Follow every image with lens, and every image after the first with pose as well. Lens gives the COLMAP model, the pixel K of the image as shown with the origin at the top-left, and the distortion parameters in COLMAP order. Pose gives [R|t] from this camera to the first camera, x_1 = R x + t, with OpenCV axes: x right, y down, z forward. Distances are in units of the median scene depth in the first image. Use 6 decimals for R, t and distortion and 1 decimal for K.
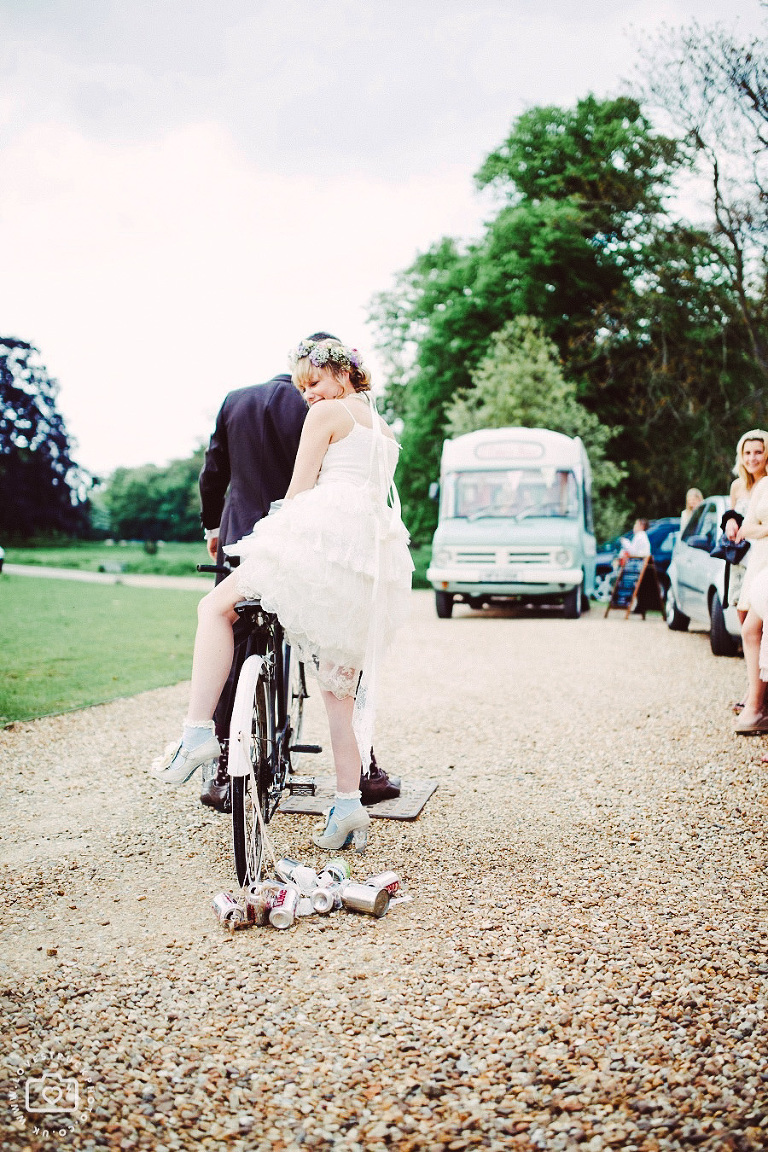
lens RADIAL K [[1160.3, 0, 384.0], [0, 1160.3, 576.0], [0, 0, 1]] dist [-0.087793, 0.207781]
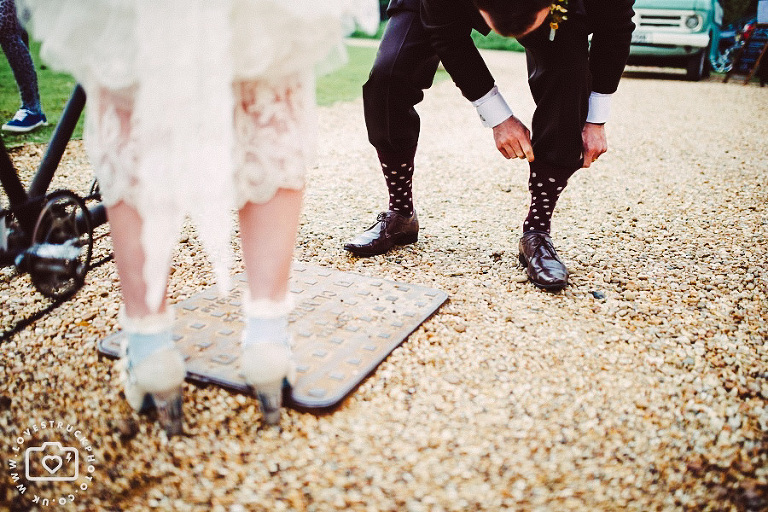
lens RADIAL K [[773.5, 0, 384.0], [0, 773.5, 256.0], [0, 0, 1]] dist [-0.087793, 0.207781]
pose [[0.977436, 0.096723, -0.187784, 0.059183], [-0.045116, 0.964082, 0.261745, 0.041099], [0.206356, -0.247367, 0.946693, 0.434718]]
